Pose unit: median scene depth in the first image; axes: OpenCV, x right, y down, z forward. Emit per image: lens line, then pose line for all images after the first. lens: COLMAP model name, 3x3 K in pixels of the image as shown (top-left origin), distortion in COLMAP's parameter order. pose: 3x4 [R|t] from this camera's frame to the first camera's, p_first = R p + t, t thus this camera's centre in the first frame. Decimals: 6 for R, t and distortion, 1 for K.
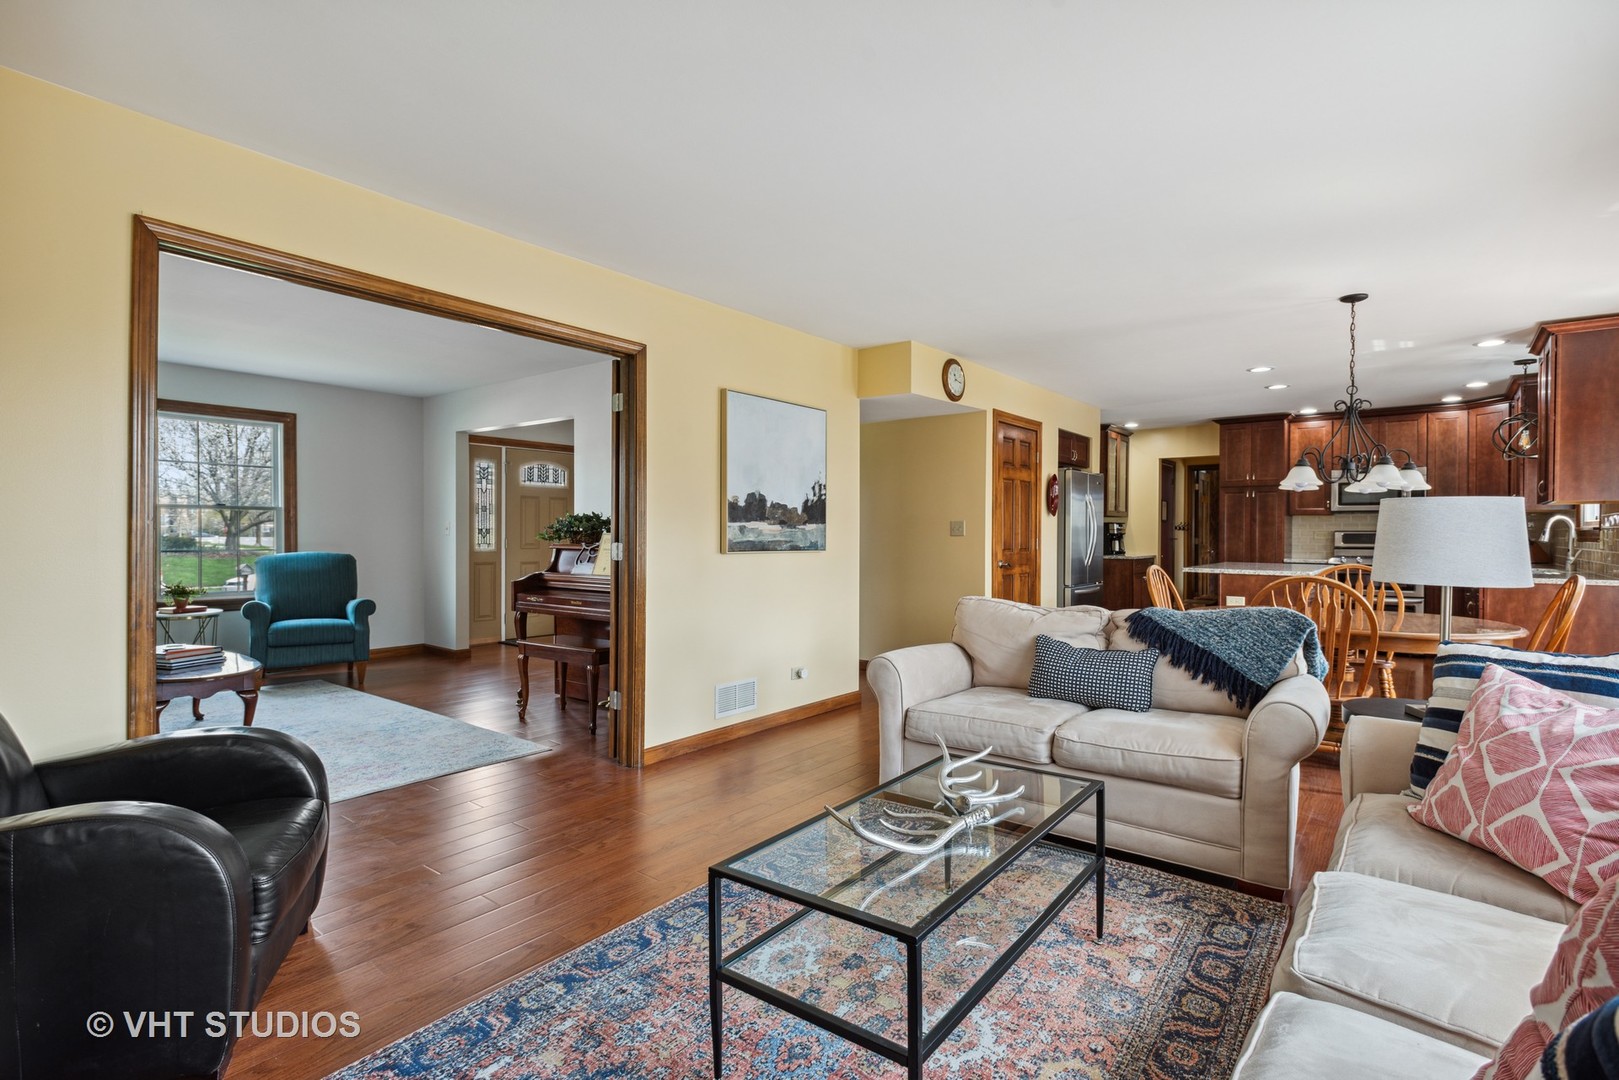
lens RADIAL K [[779.2, 0, 818.5], [0, 779.2, 534.3], [0, 0, 1]] dist [0.013805, -0.000873]
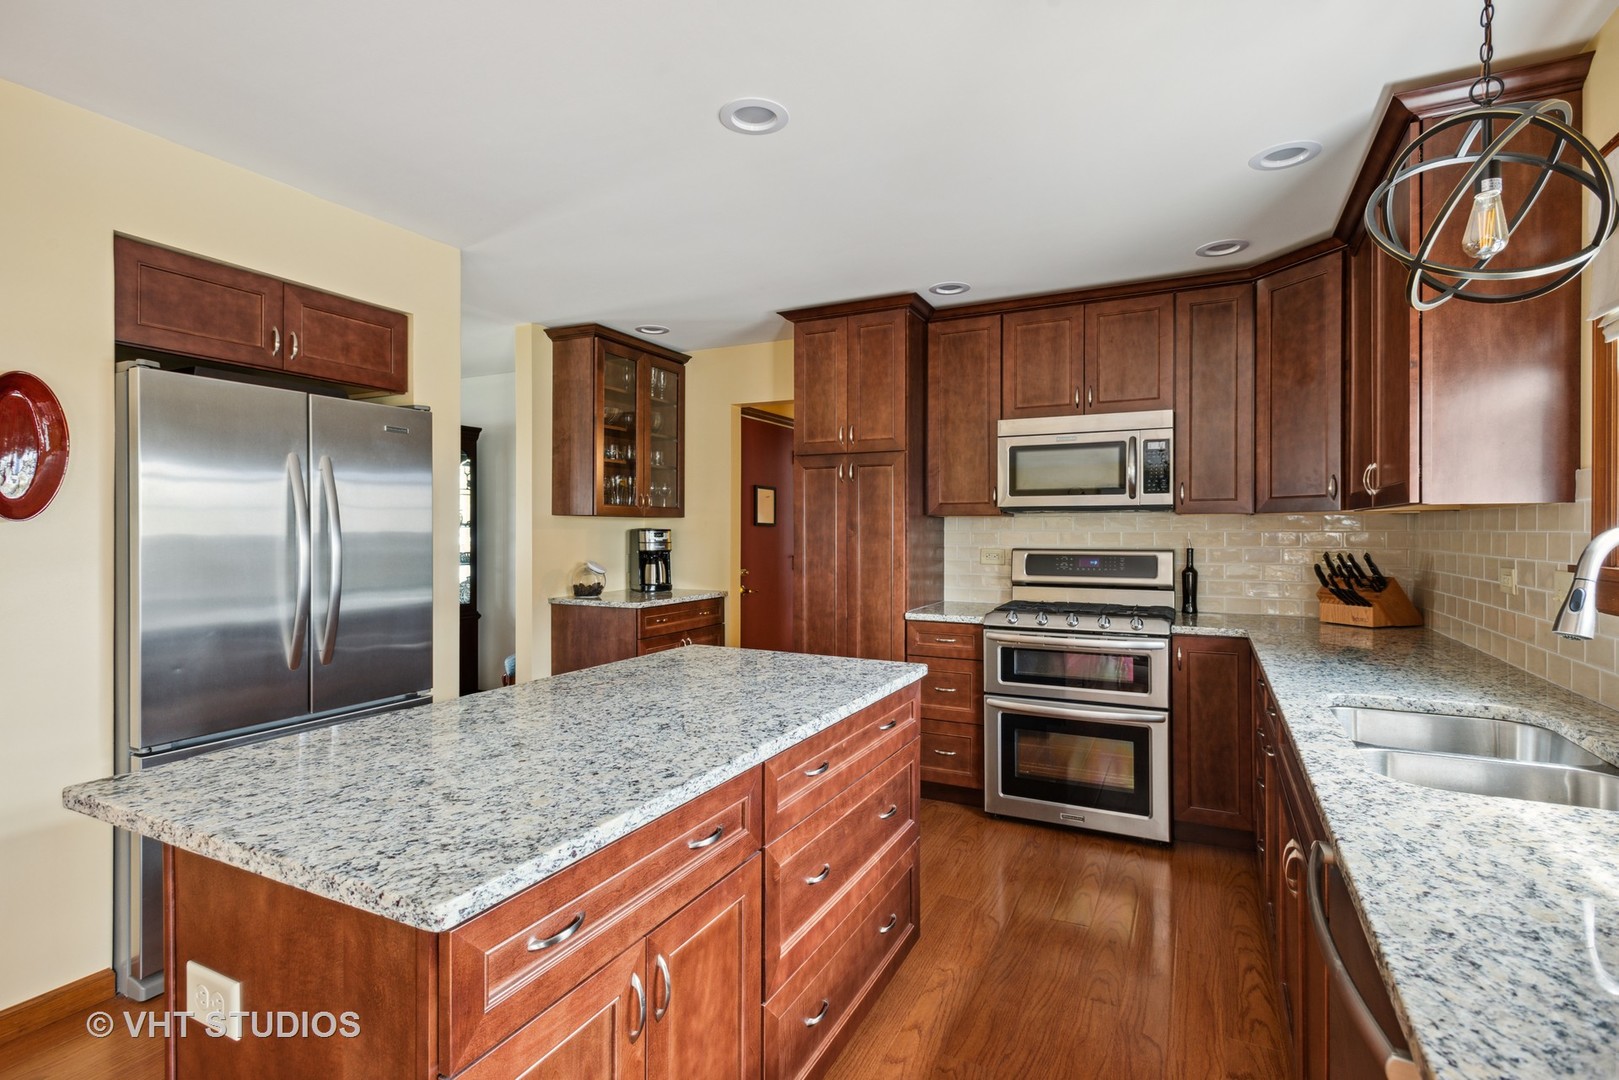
lens RADIAL K [[779.2, 0, 812.3], [0, 779.2, 532.5], [0, 0, 1]] dist [0.013805, -0.000873]
pose [[0.980059, -0.003829, 0.198667, 0.441930], [0.003847, 0.999993, 0.000298, -0.014808], [-0.198667, 0.000472, 0.980067, 0.552419]]
